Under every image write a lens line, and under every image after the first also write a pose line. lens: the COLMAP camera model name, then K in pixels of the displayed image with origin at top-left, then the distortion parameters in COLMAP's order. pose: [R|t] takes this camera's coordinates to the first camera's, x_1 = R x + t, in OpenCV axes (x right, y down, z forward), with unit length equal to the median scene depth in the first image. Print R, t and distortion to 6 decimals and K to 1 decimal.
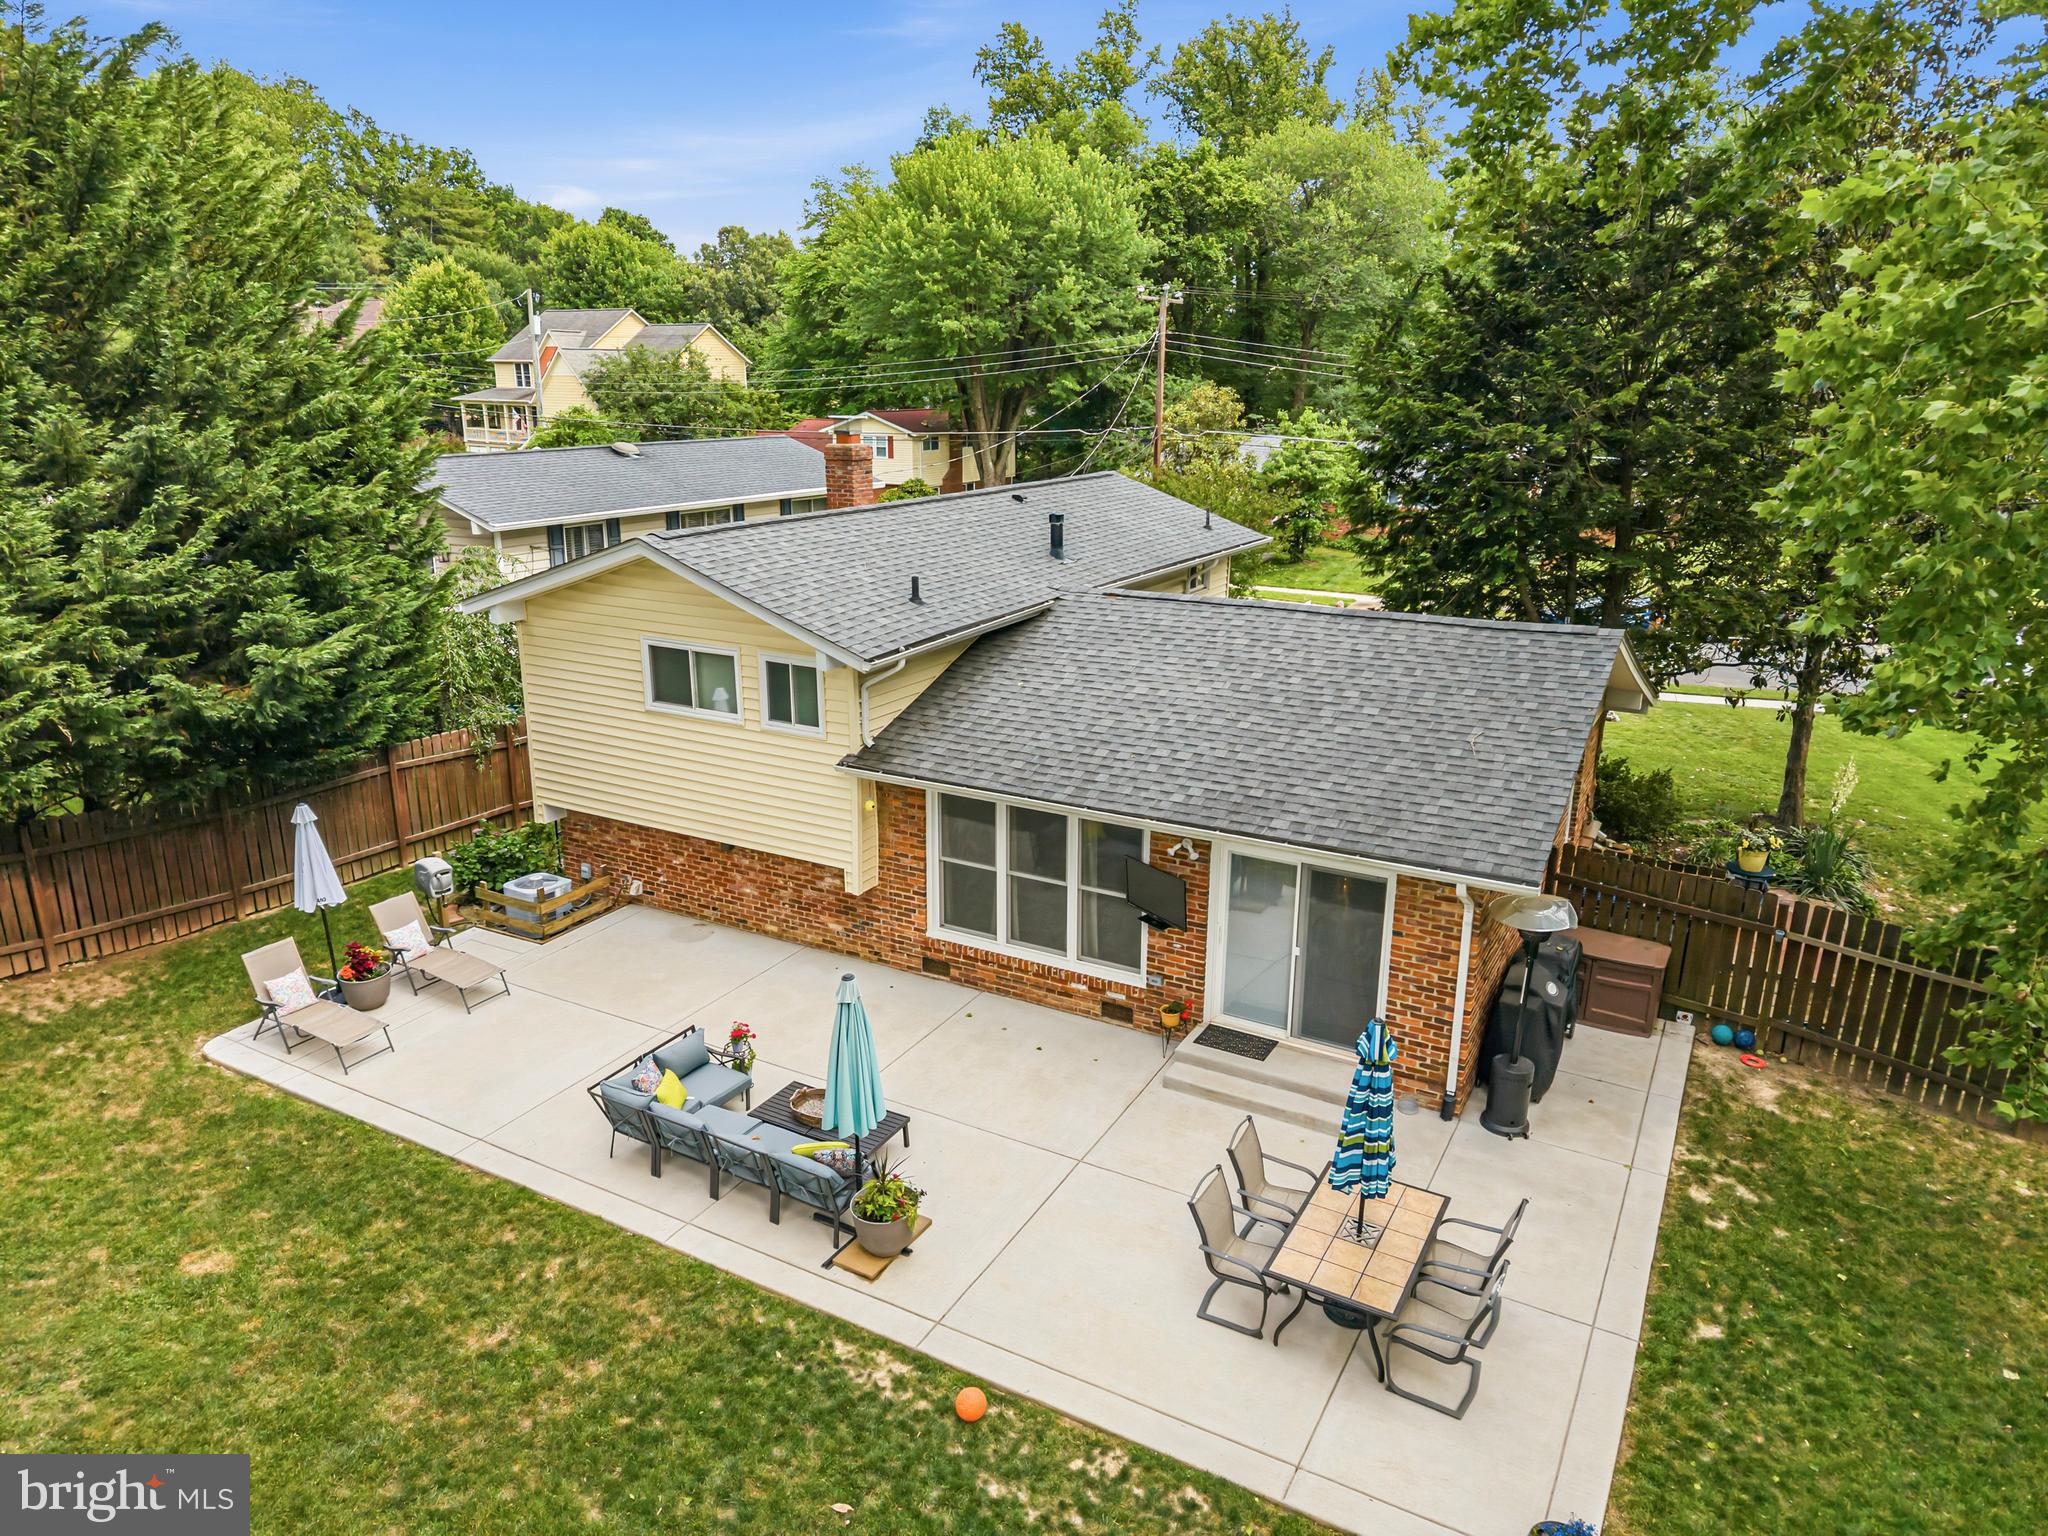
lens RADIAL K [[1405.8, 0, 1024.1], [0, 1405.8, 774.3], [0, 0, 1]] dist [-0.004084, 0.002317]
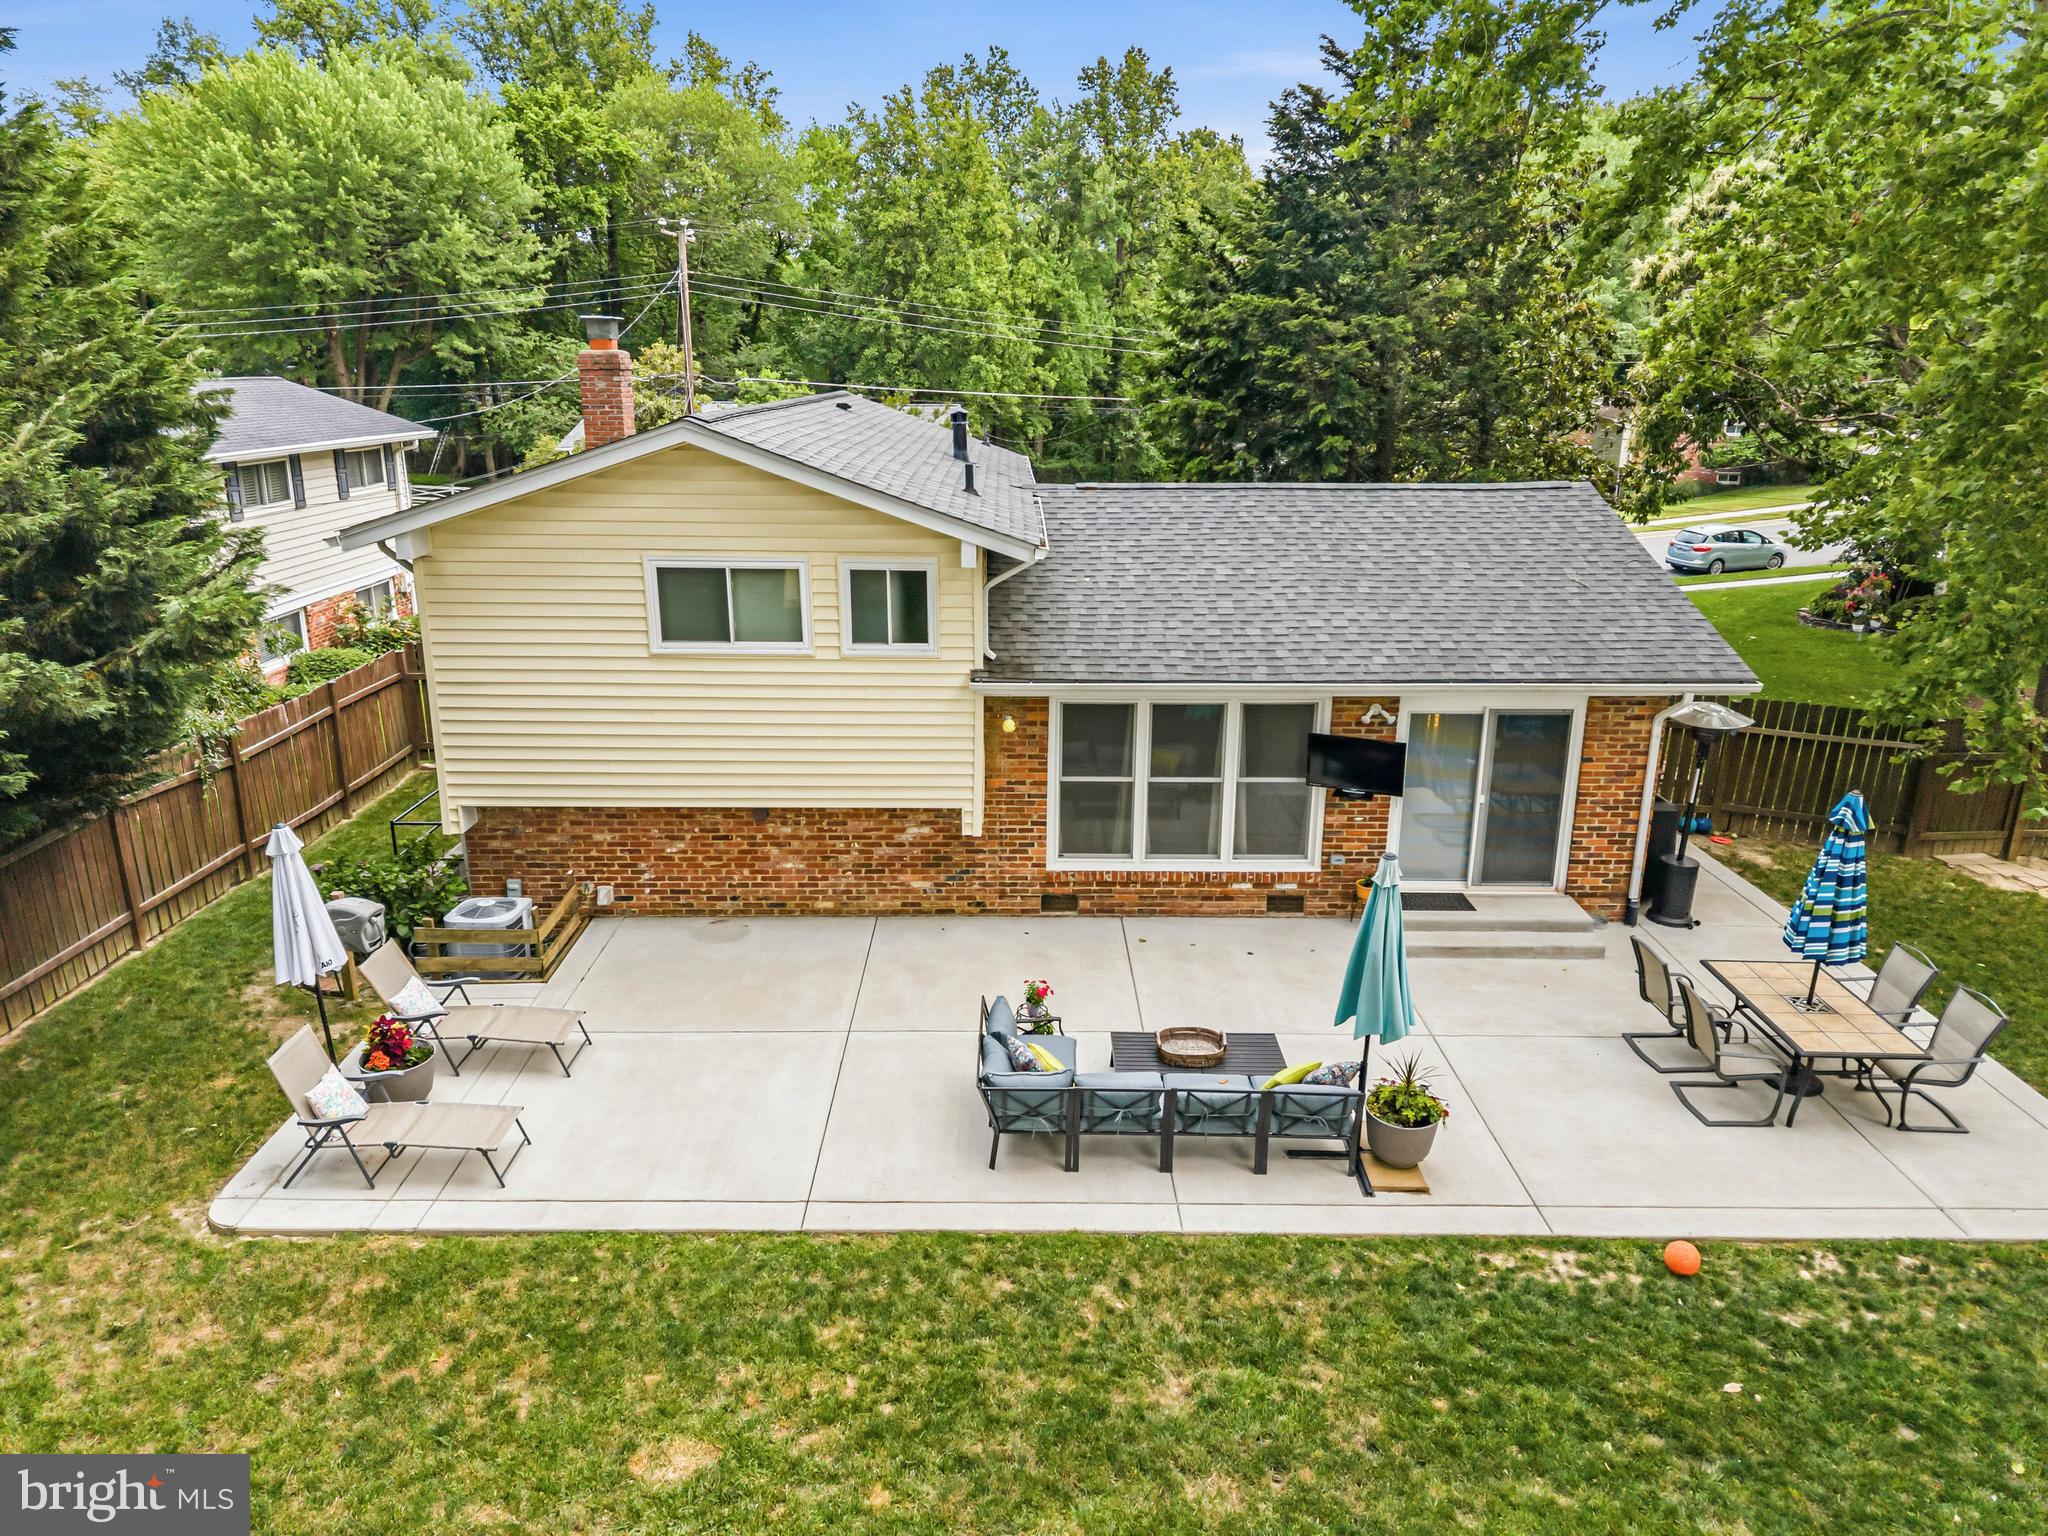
lens RADIAL K [[1405.8, 0, 1031.5], [0, 1405.8, 780.4], [0, 0, 1]] dist [-0.004084, 0.002317]
pose [[0.861348, -0.143737, 0.487257, -0.500648], [0.140513, 0.989128, 0.043393, 0.019865], [-0.488196, 0.031089, 0.872180, 0.235949]]
